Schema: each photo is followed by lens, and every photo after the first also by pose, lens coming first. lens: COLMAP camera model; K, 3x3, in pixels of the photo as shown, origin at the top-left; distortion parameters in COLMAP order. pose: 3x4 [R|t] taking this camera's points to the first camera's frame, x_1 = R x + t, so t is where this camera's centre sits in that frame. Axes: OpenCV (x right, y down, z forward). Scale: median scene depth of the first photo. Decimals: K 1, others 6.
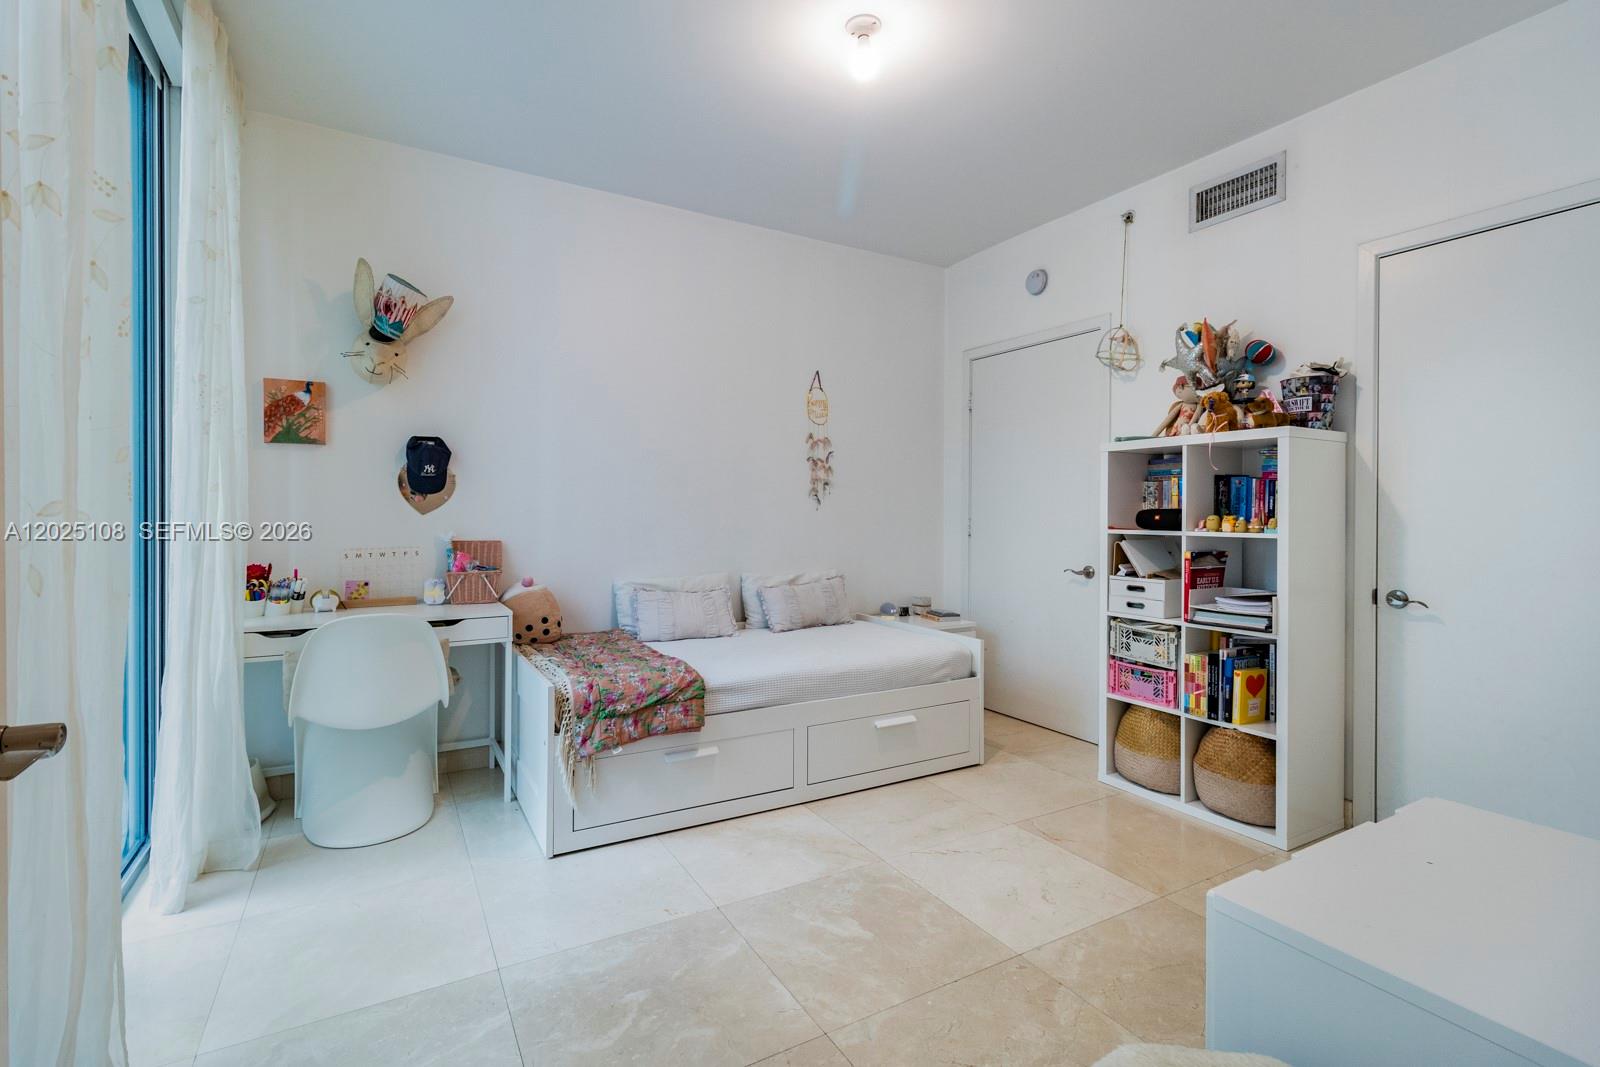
lens RADIAL K [[747.5, 0, 801.4], [0, 747.5, 521.1], [0, 0, 1]] dist [0.002336, 0.000478]
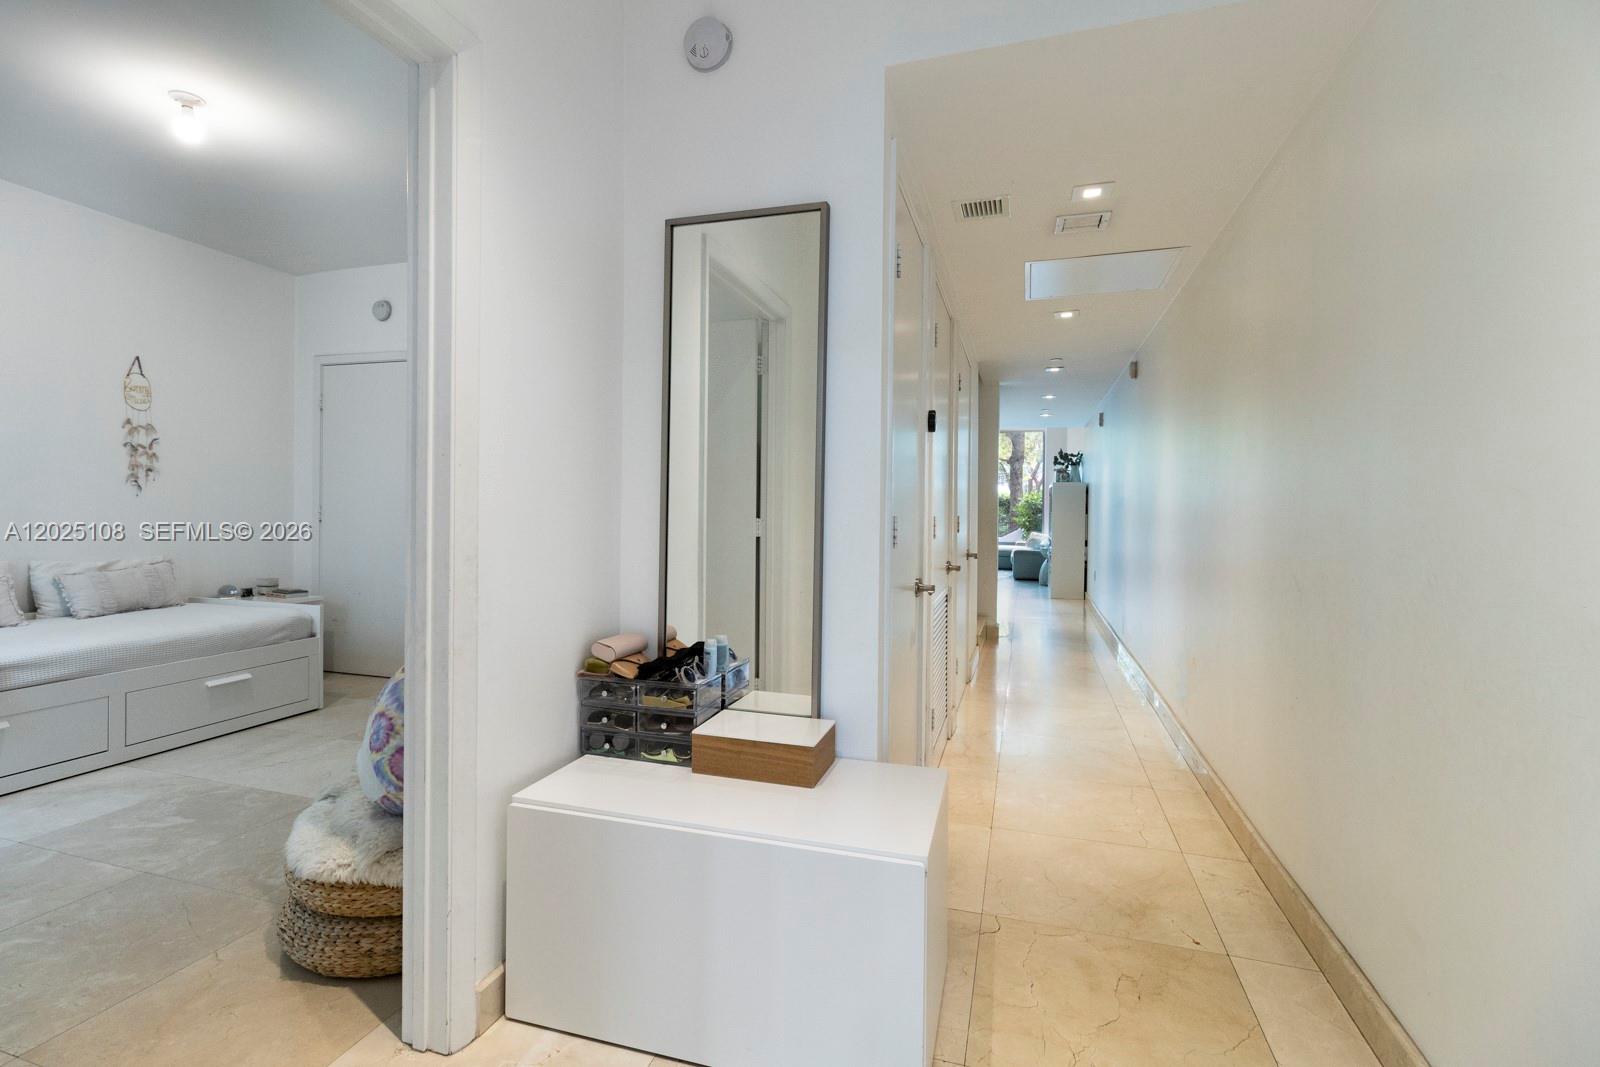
lens RADIAL K [[747.5, 0, 808.8], [0, 747.5, 517.2], [0, 0, 1]] dist [0.002336, 0.000478]
pose [[0.730208, -0.001469, 0.683223, -0.008401], [-0.001888, 0.999990, 0.004168, 0.008246], [-0.683222, -0.004333, 0.730197, -0.379635]]
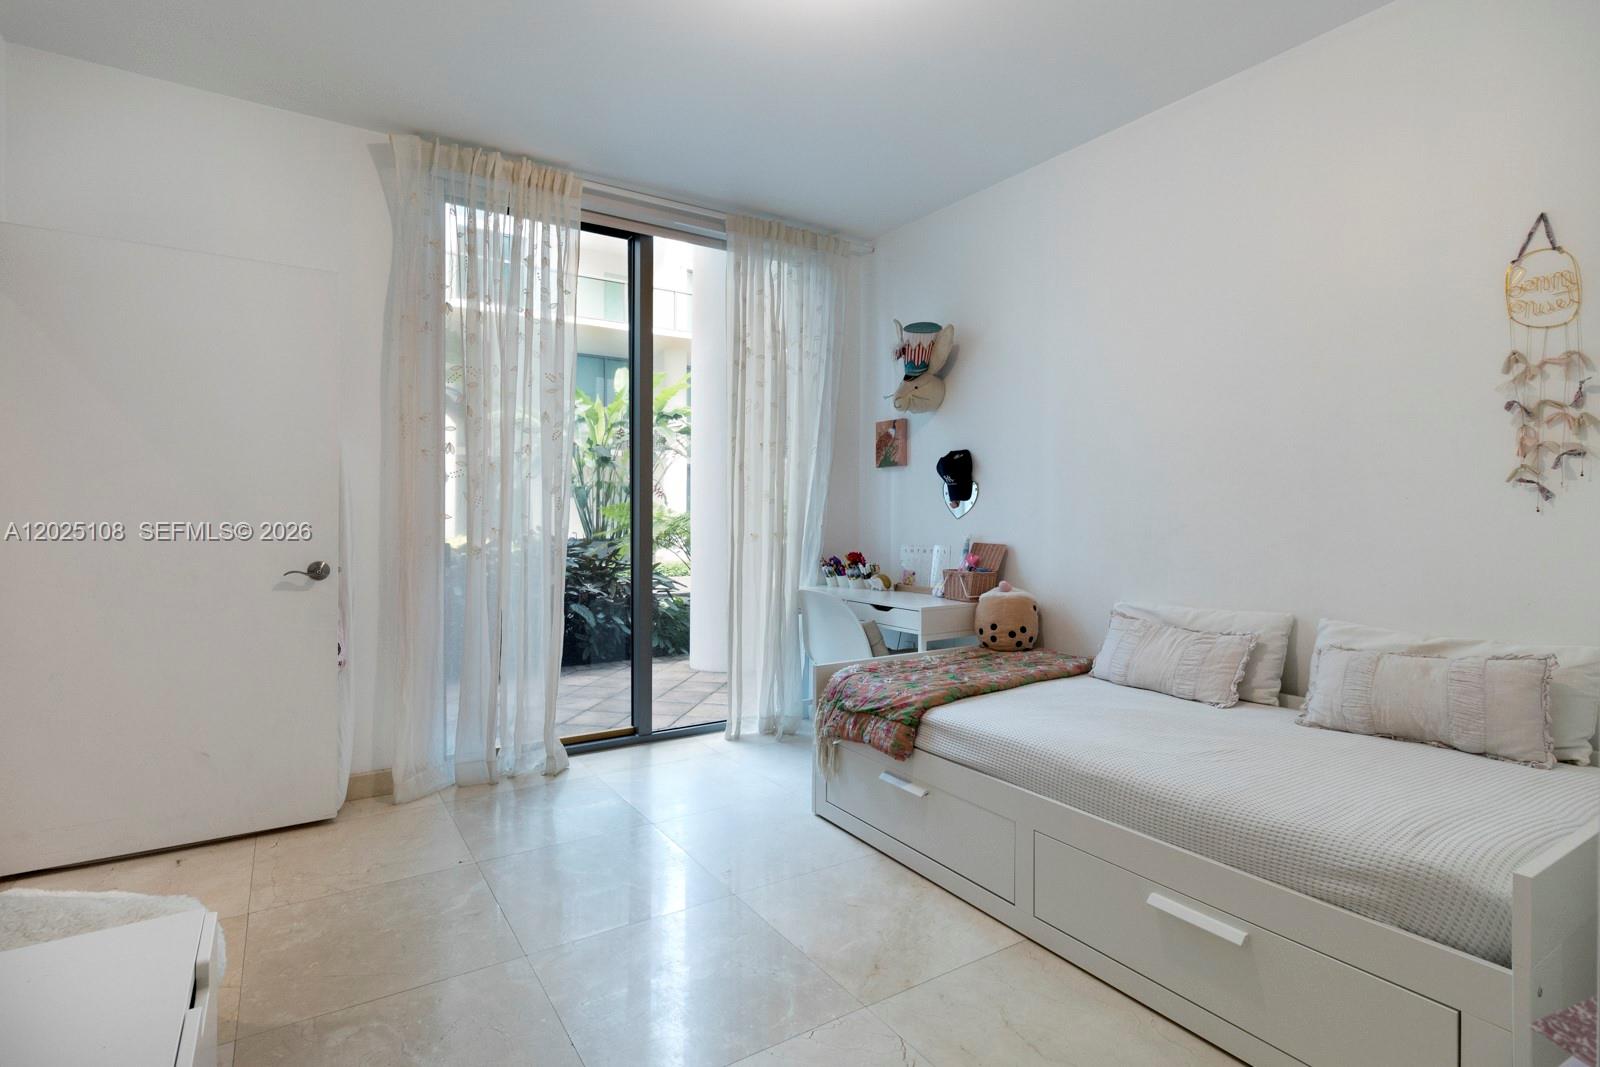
lens RADIAL K [[747.5, 0, 793.1], [0, 747.5, 526.8], [0, 0, 1]] dist [0.002336, 0.000478]
pose [[0.055384, 0.010451, -0.998410, 0.516478], [-0.016449, 0.999819, 0.009553, -0.002773], [0.998330, 0.015894, 0.055545, 0.568099]]
